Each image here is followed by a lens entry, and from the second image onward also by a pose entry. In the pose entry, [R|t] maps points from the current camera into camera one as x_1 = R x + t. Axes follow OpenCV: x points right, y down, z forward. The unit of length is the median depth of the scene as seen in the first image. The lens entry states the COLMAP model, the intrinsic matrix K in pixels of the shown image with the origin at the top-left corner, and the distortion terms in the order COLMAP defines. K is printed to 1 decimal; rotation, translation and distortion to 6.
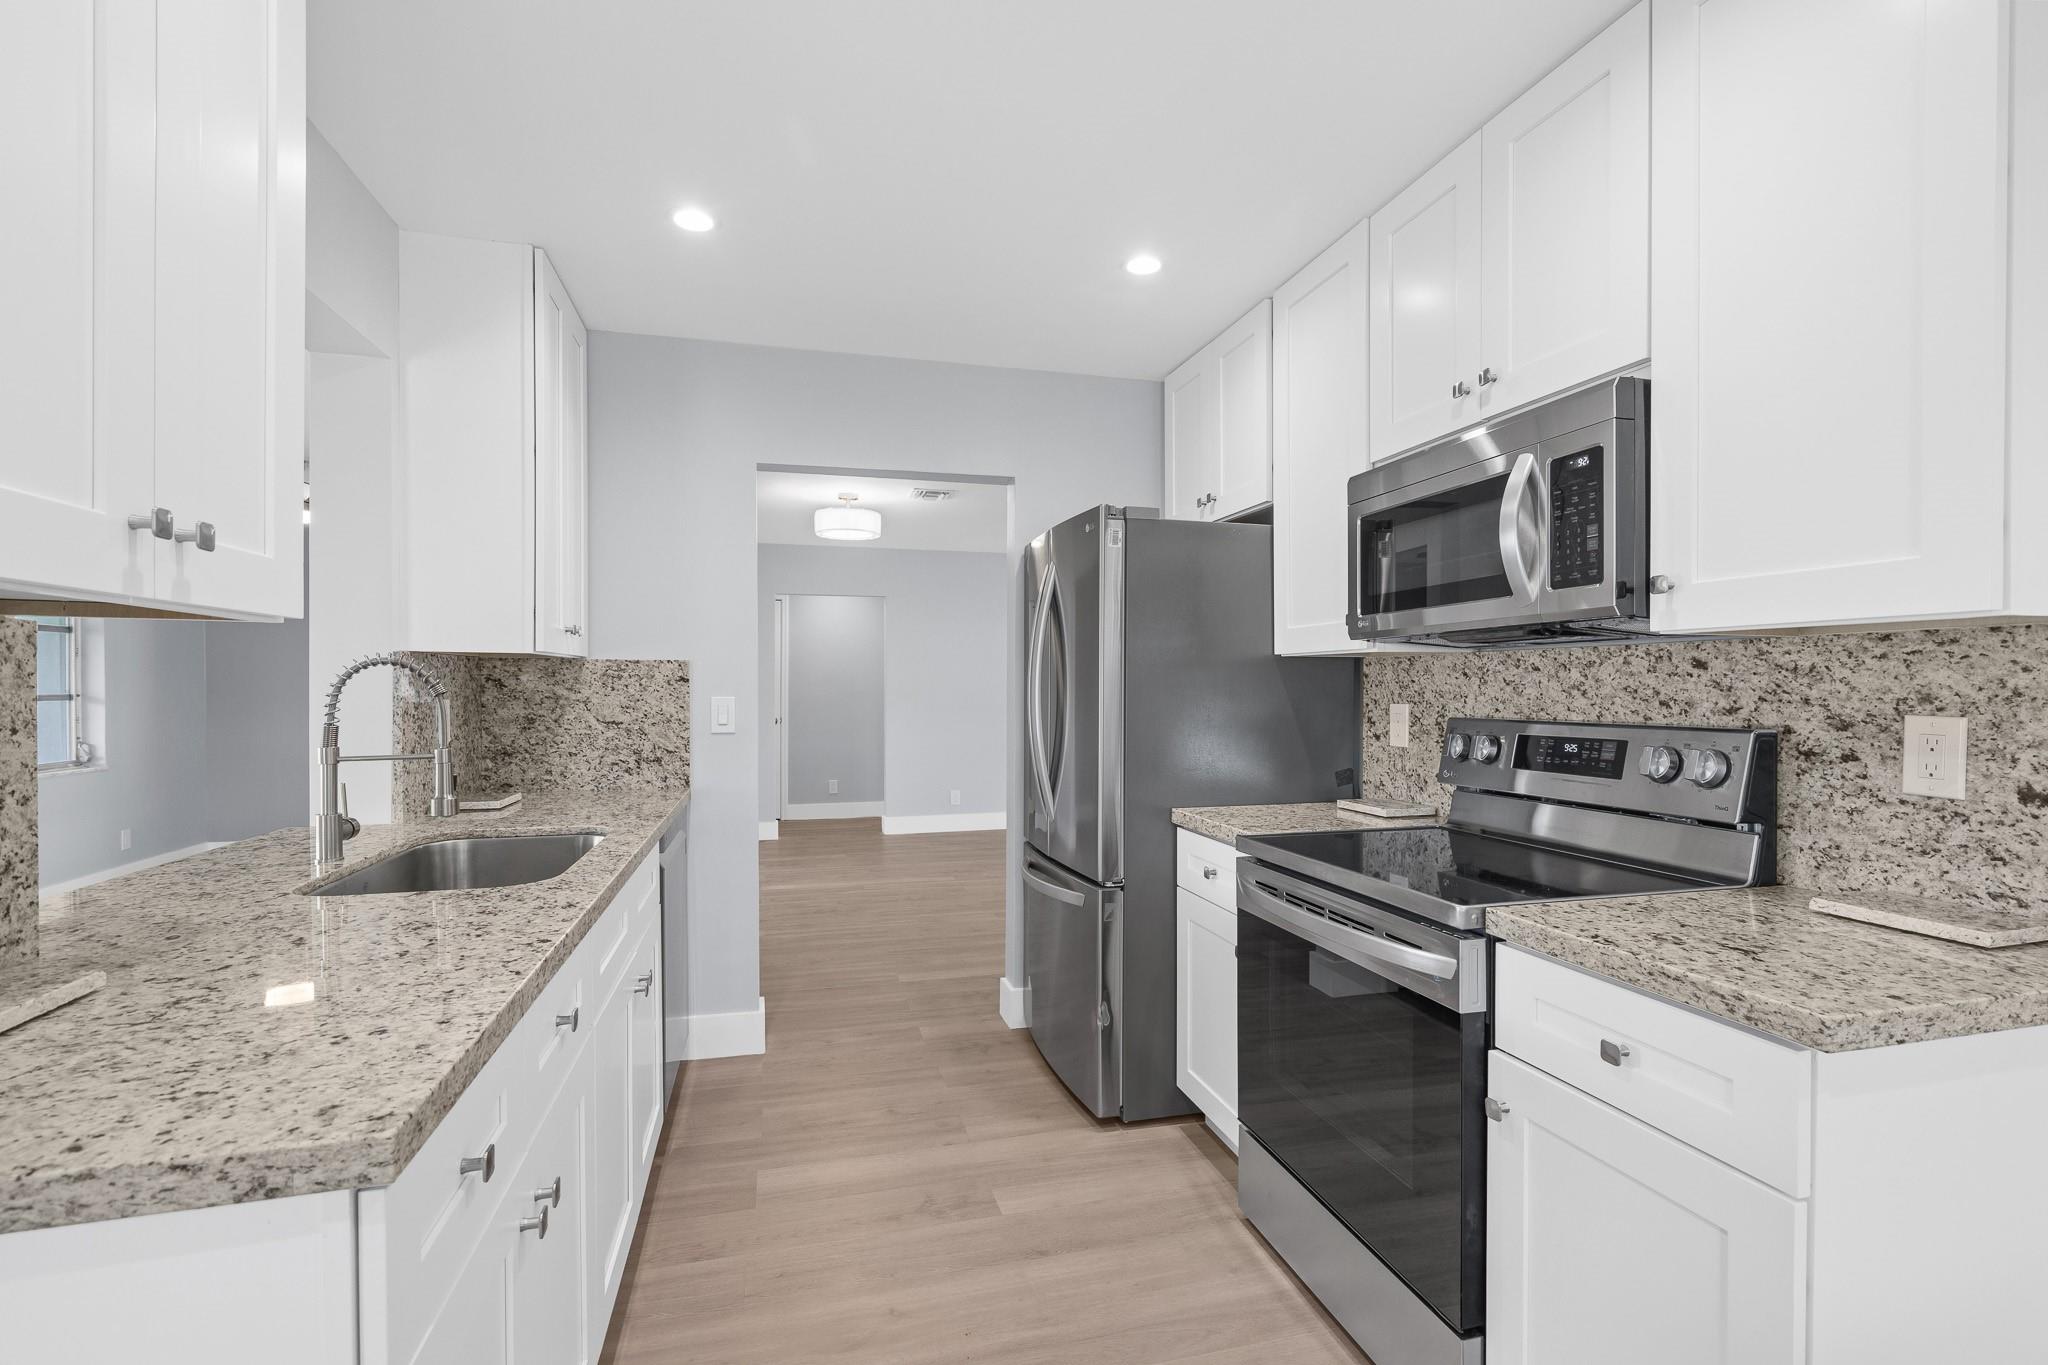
lens RADIAL K [[928.6, 0, 1028.8], [0, 928.6, 694.6], [0, 0, 1]] dist [-0.004300, 0.002614]
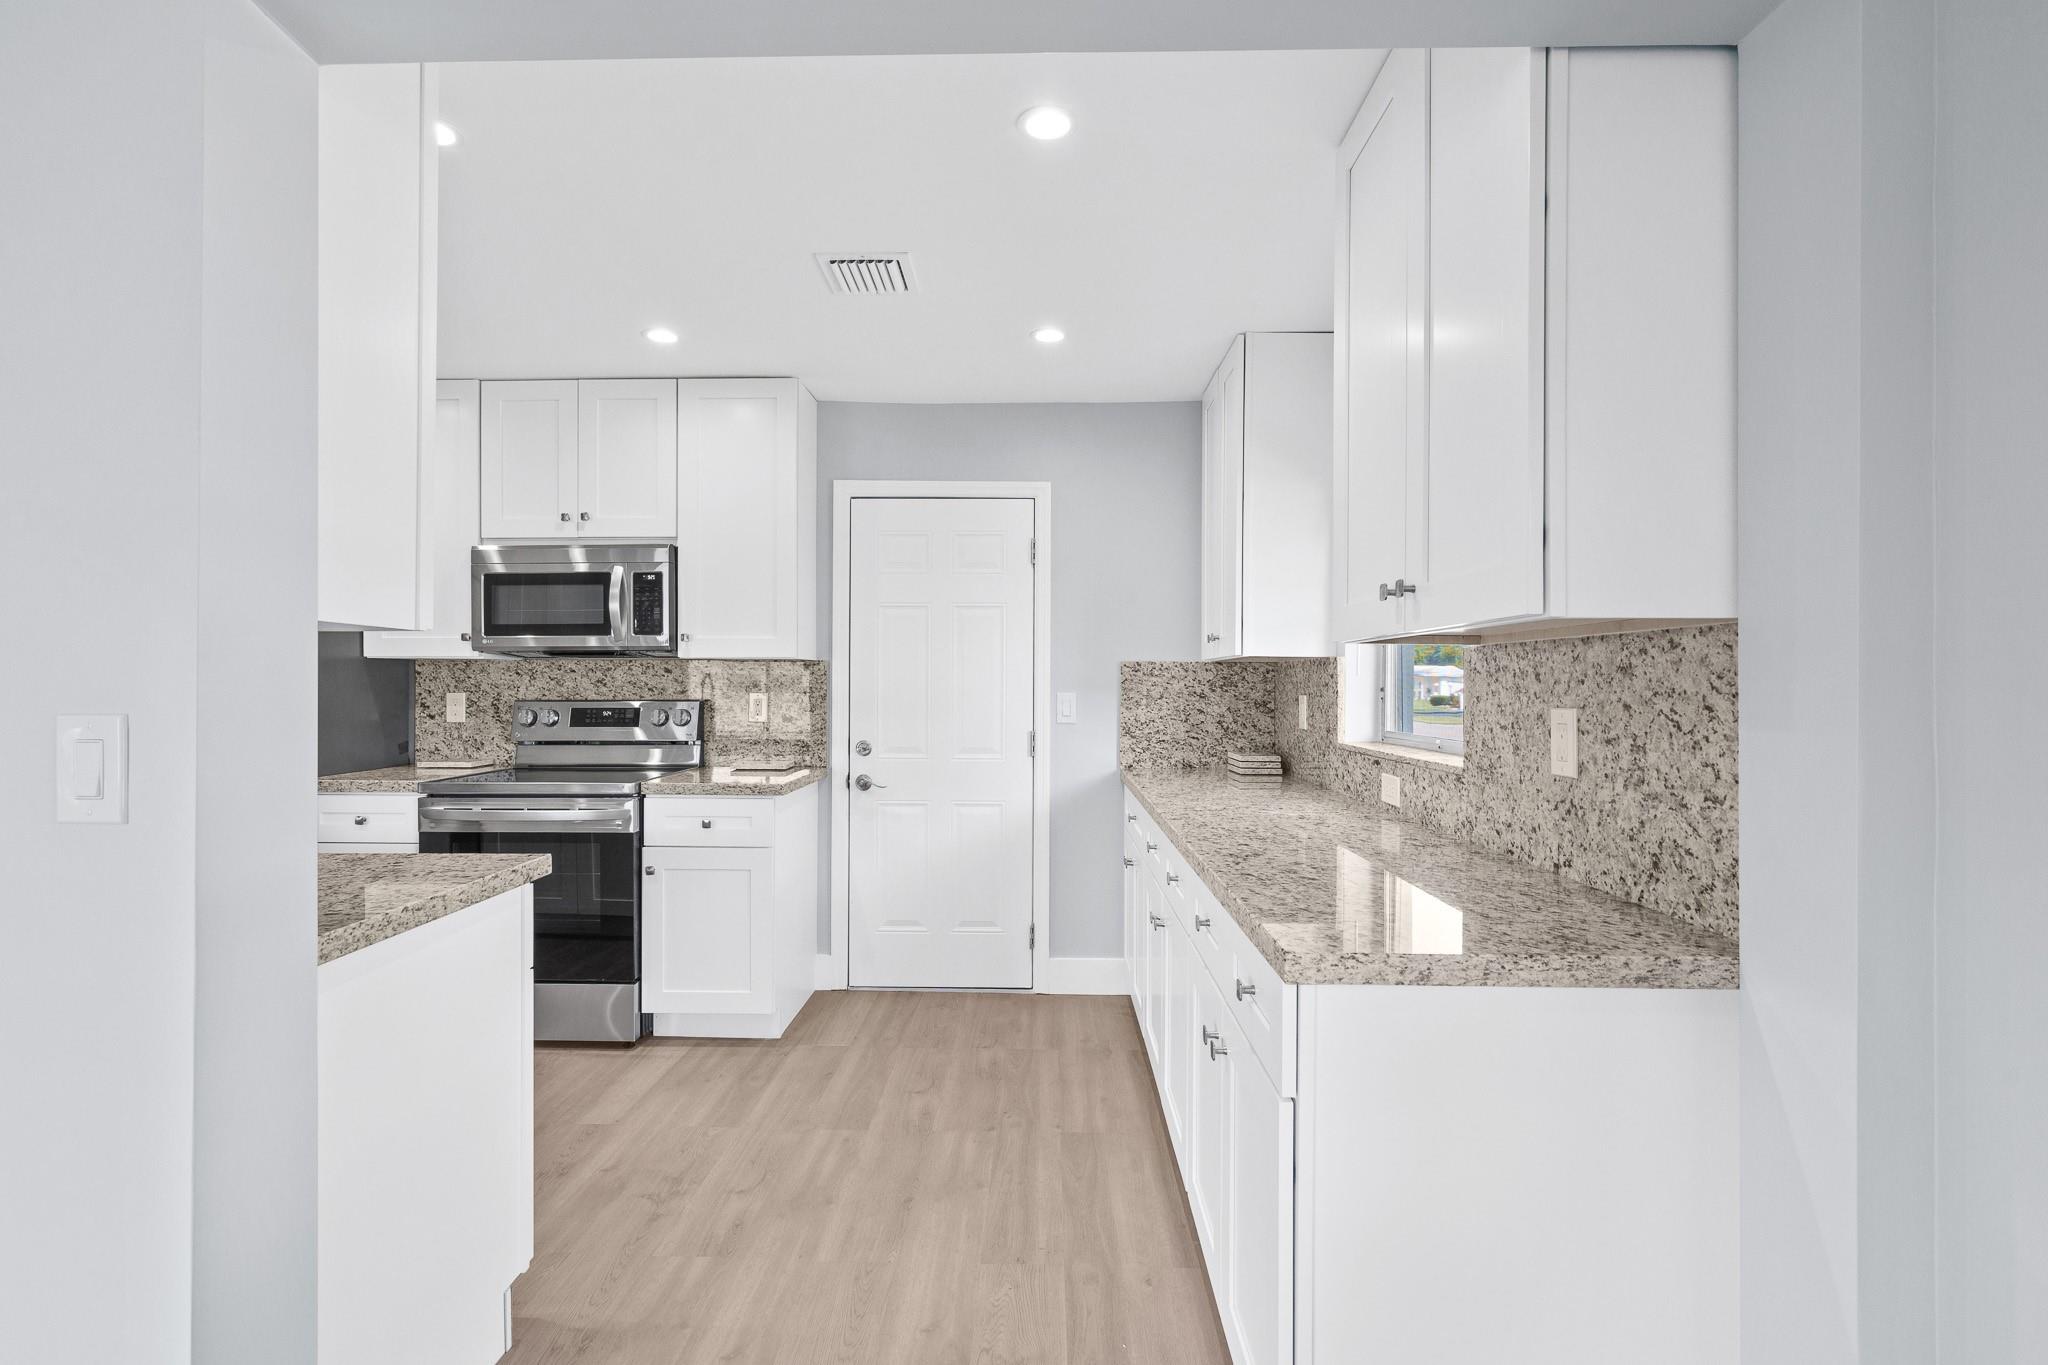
lens RADIAL K [[928.6, 0, 1028.0], [0, 928.6, 688.1], [0, 0, 1]] dist [-0.004300, 0.002614]
pose [[0.278694, -0.006307, 0.960359, -0.906386], [0.006695, 0.999967, 0.004625, 0.002374], [-0.960357, 0.005141, 0.278727, -0.327429]]
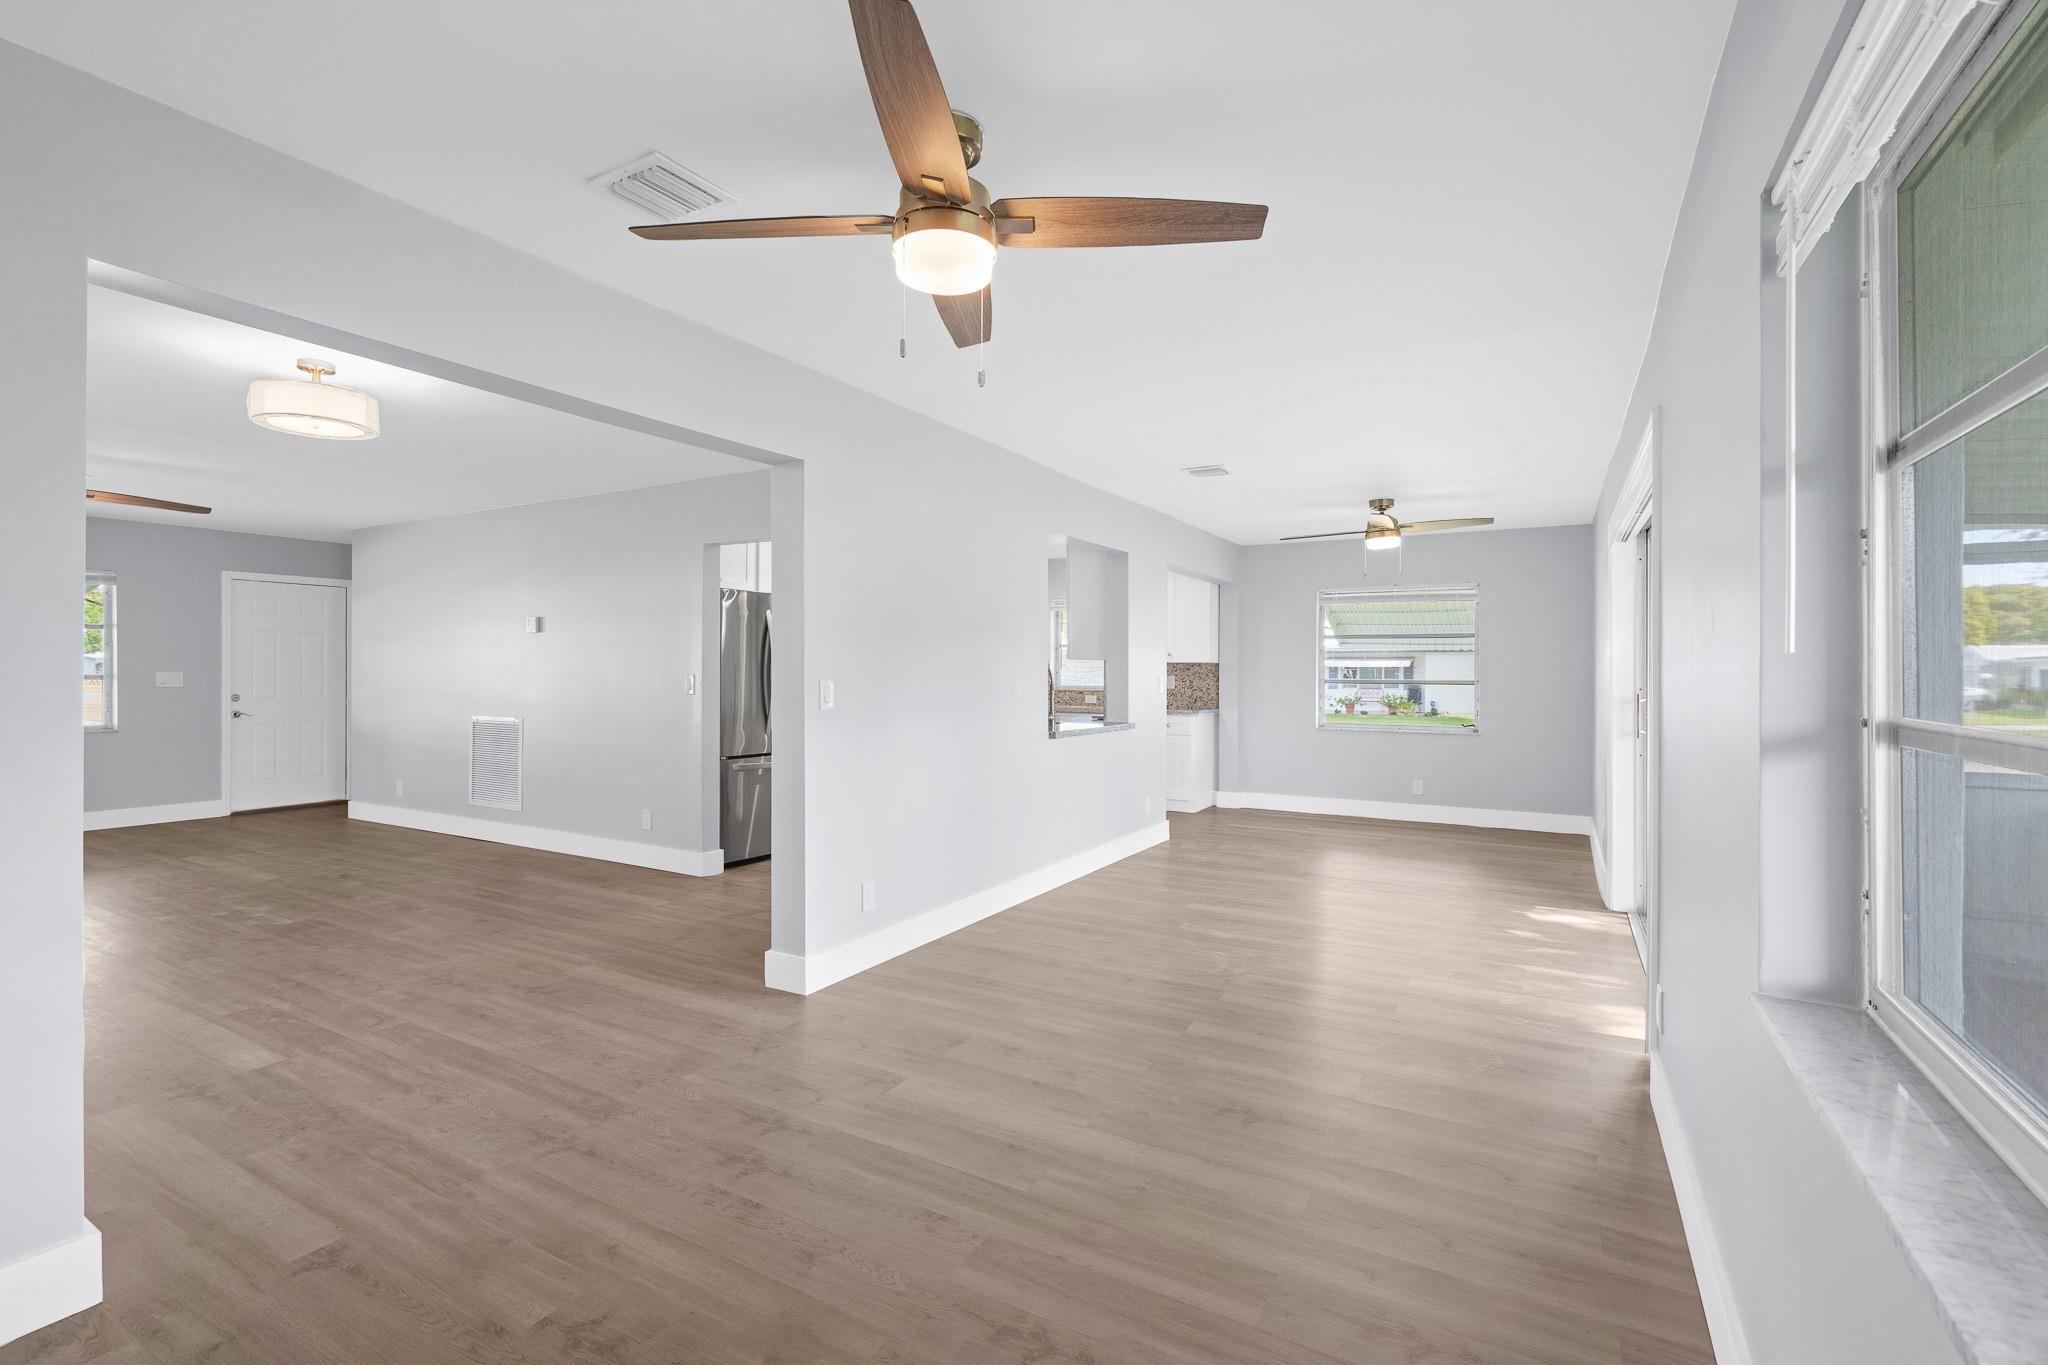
lens RADIAL K [[928.6, 0, 1017.0], [0, 928.6, 676.5], [0, 0, 1]] dist [-0.004300, 0.002614]
pose [[-0.704728, -0.011465, 0.709385, -2.478021], [-0.000377, 0.999875, 0.015785, -0.036680], [-0.709477, 0.010856, -0.704645, 2.817656]]
